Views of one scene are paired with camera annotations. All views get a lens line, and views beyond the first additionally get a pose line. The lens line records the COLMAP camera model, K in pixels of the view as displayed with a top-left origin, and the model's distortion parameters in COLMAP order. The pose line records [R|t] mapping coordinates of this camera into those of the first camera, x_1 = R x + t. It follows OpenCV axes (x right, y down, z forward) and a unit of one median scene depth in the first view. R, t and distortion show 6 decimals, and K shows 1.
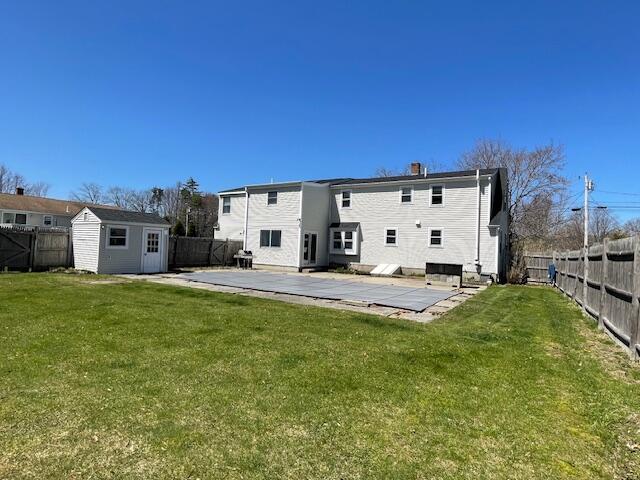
lens RADIAL K [[351.7, 0, 320.1], [0, 351.7, 239.5], [0, 0, 1]] dist [-0.007161, -0.000697]
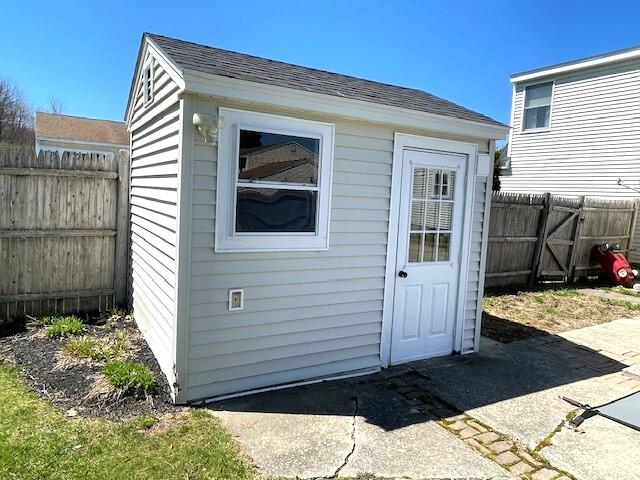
lens RADIAL K [[450.9, 0, 320.0], [0, 450.9, 238.1], [0, 0, 1]] dist [-0.011061, -0.001682]
pose [[0.895968, 0.050952, -0.441185, -0.428435], [-0.008579, 0.995197, 0.097513, -0.001828], [0.444035, -0.083583, 0.892103, 0.754572]]
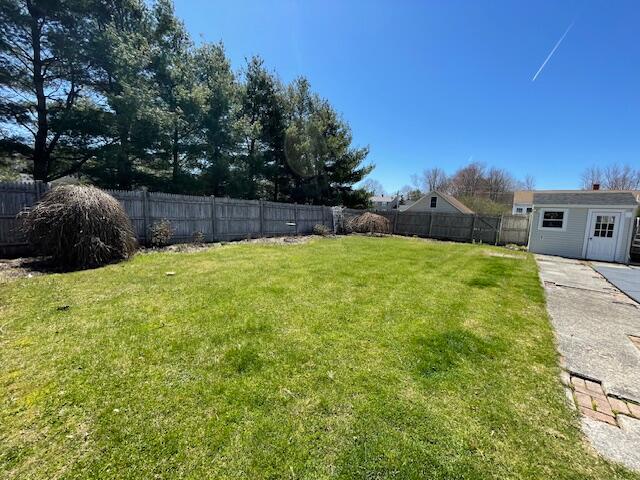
lens RADIAL K [[250.4, 0, 321.9], [0, 250.4, 238.8], [0, 0, 1]] dist [0.002907, 0.000104]
pose [[-0.095543, 0.062879, -0.993437, 0.240521], [-0.027161, 0.997467, 0.065747, 0.019288], [0.995055, 0.033264, -0.093593, 0.347994]]
